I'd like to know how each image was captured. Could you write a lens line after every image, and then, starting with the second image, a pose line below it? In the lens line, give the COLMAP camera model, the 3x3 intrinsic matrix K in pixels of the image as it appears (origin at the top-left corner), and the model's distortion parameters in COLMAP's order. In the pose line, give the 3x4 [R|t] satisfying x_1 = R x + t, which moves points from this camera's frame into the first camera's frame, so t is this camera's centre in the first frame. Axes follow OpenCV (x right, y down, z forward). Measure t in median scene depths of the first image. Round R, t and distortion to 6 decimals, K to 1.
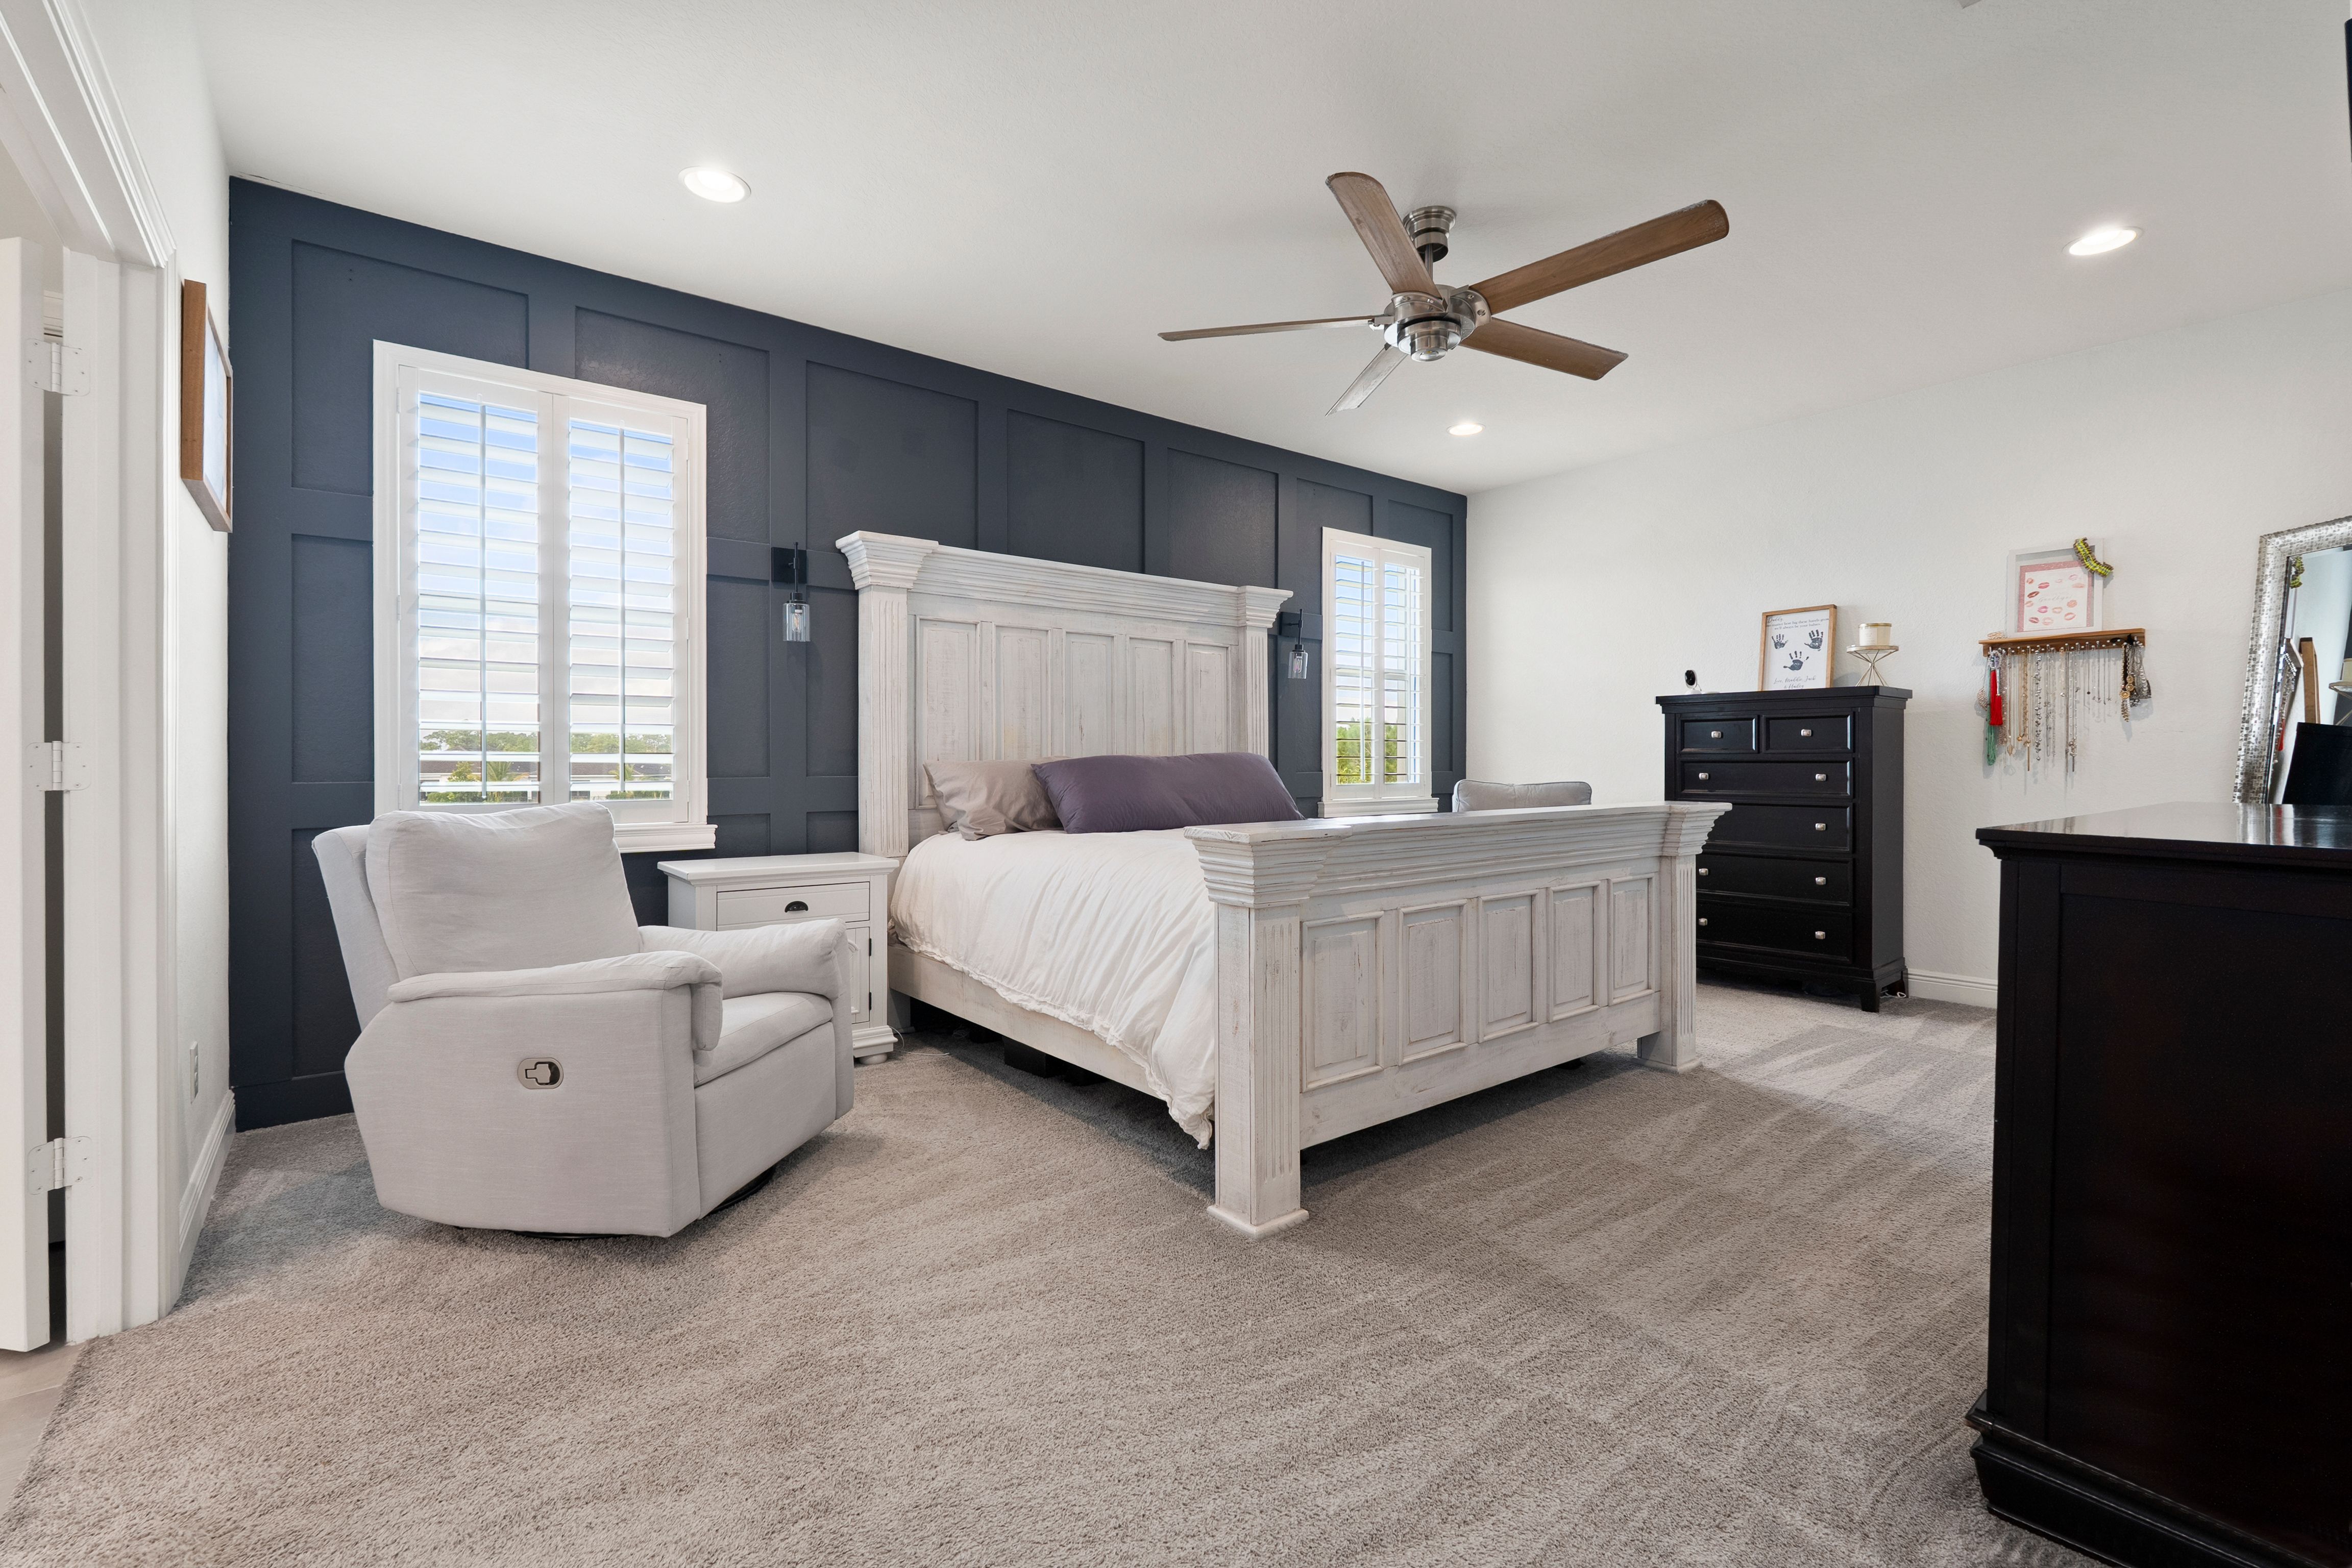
lens RADIAL K [[1035.1, 0, 1174.8], [0, 1035.1, 772.4], [0, 0, 1]] dist [-0.001807, 0.000252]
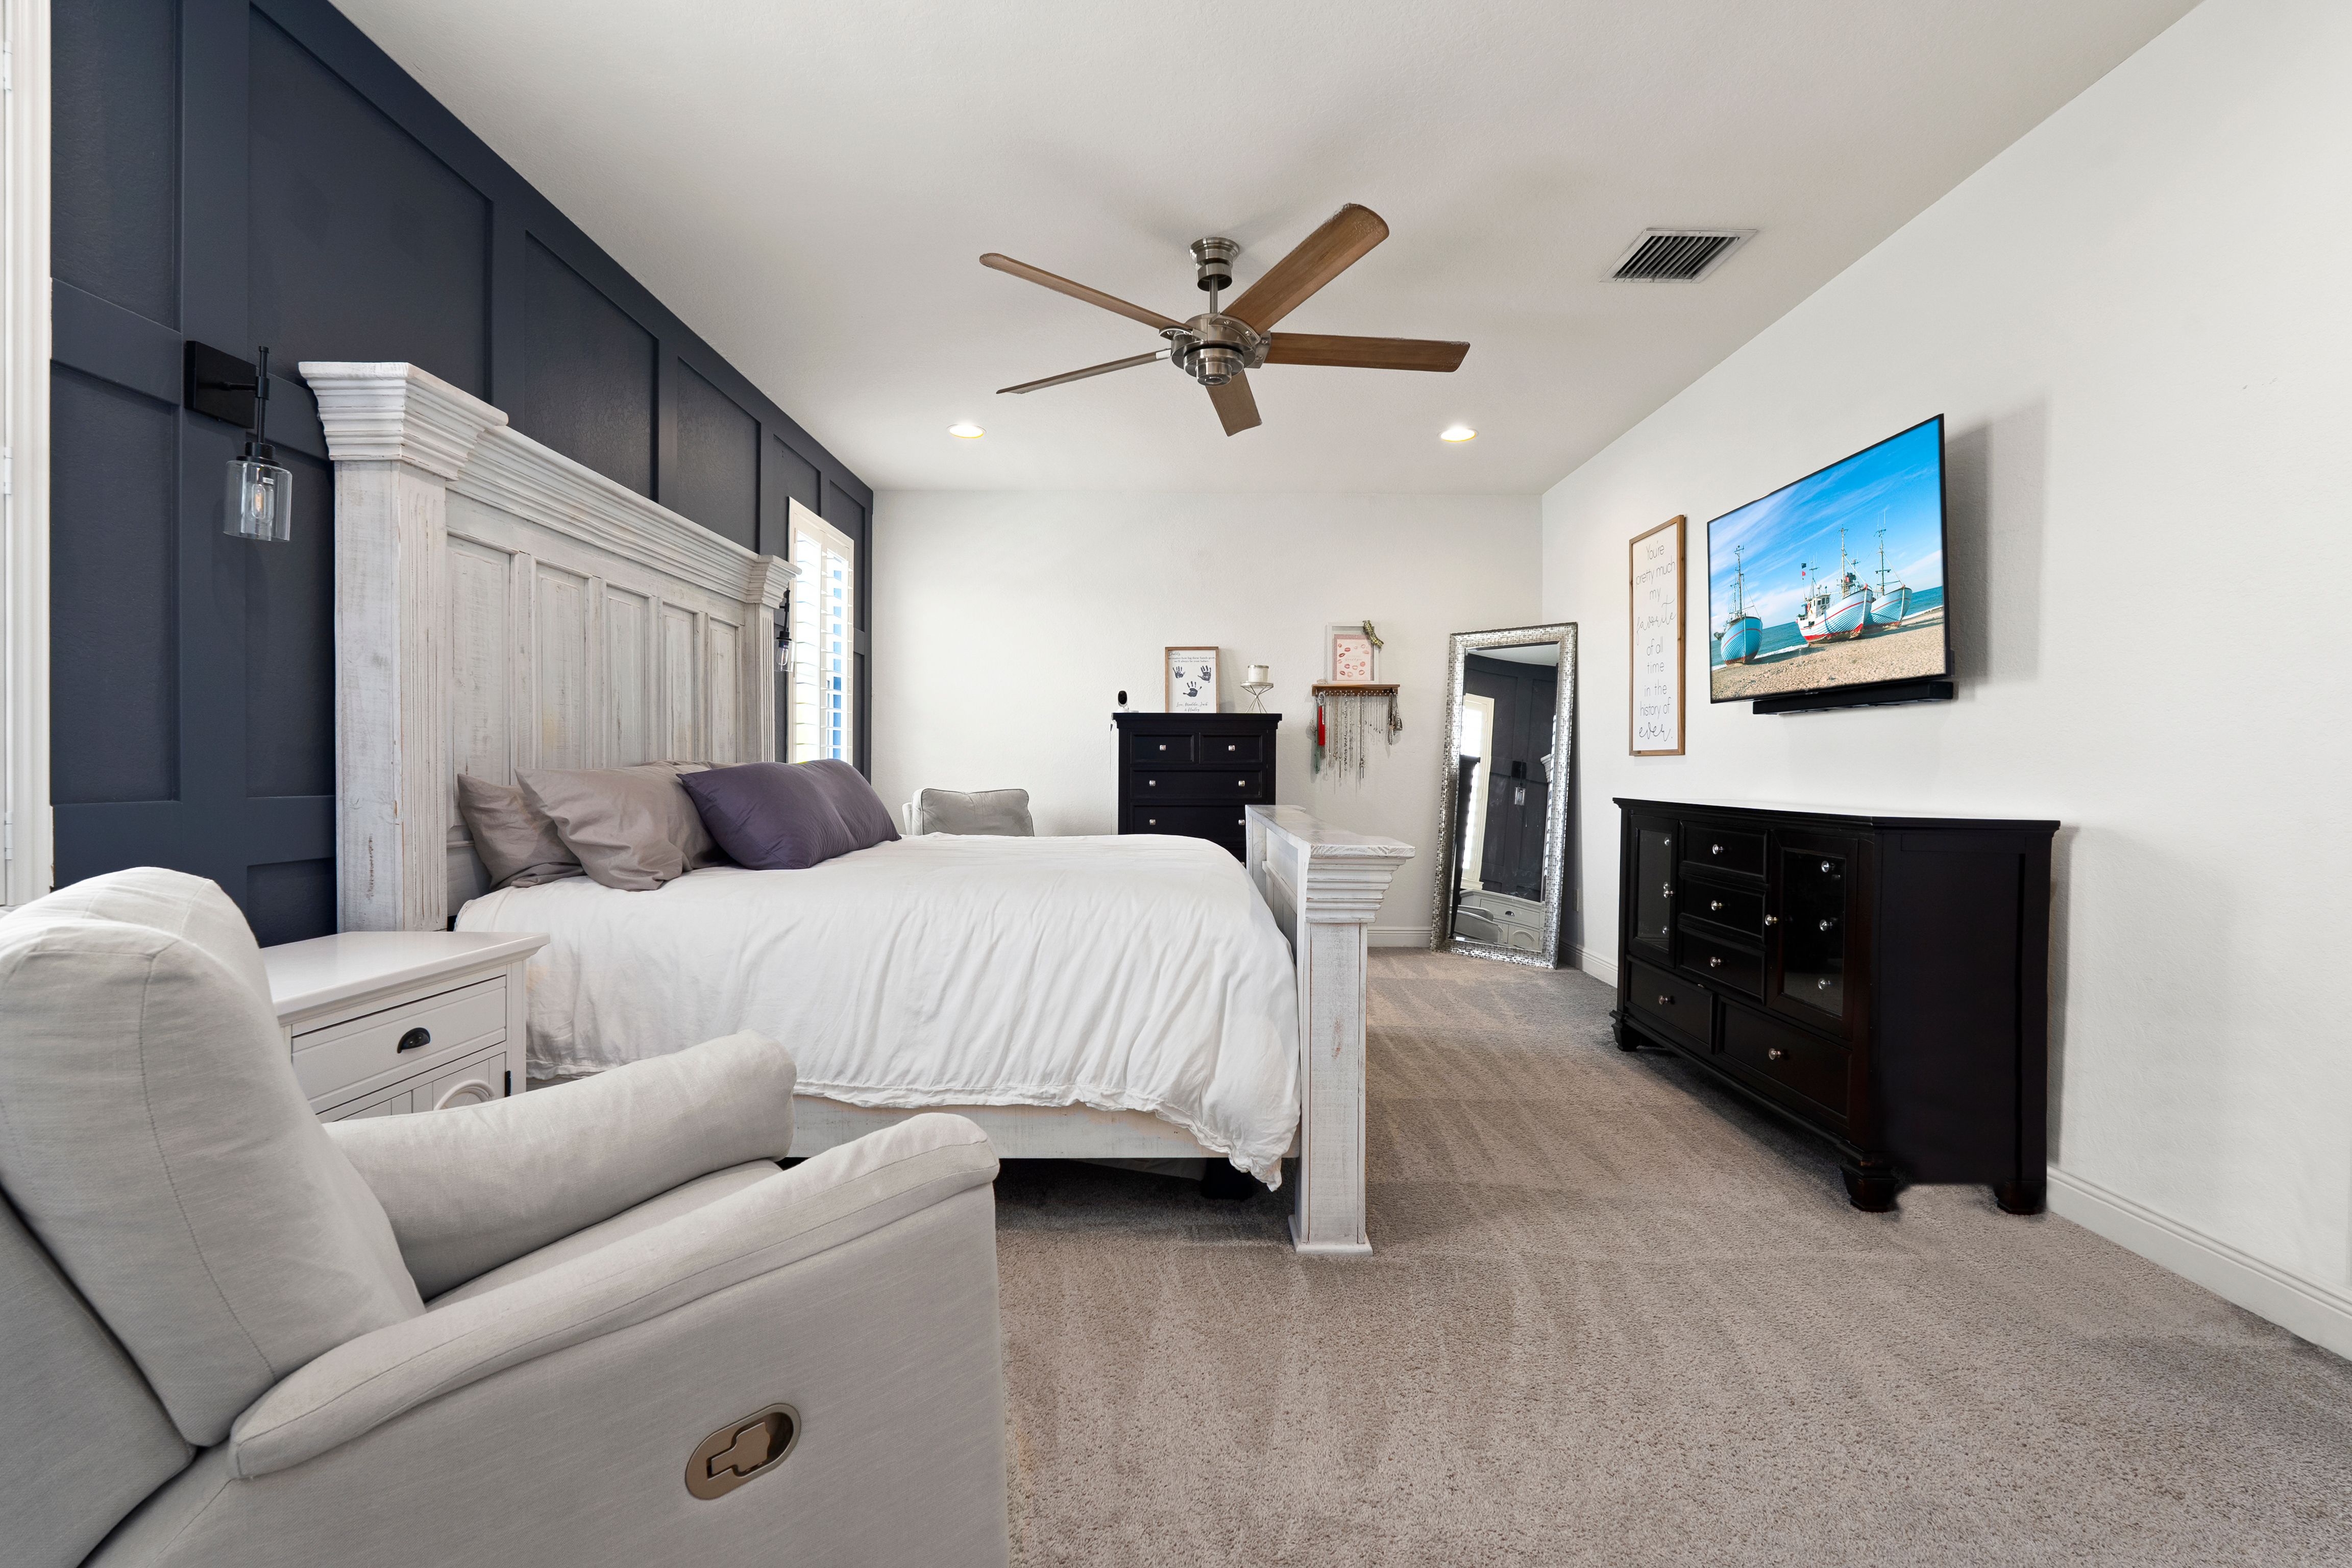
lens RADIAL K [[1027.6, 0, 1174.1], [0, 1027.6, 784.8], [0, 0, 1]] dist [-0.004775, -0.000296]
pose [[0.624505, -0.009184, 0.780967, -0.450325], [0.003771, 0.999955, 0.008744, -0.005145], [-0.781012, -0.002516, 0.624511, 0.299148]]
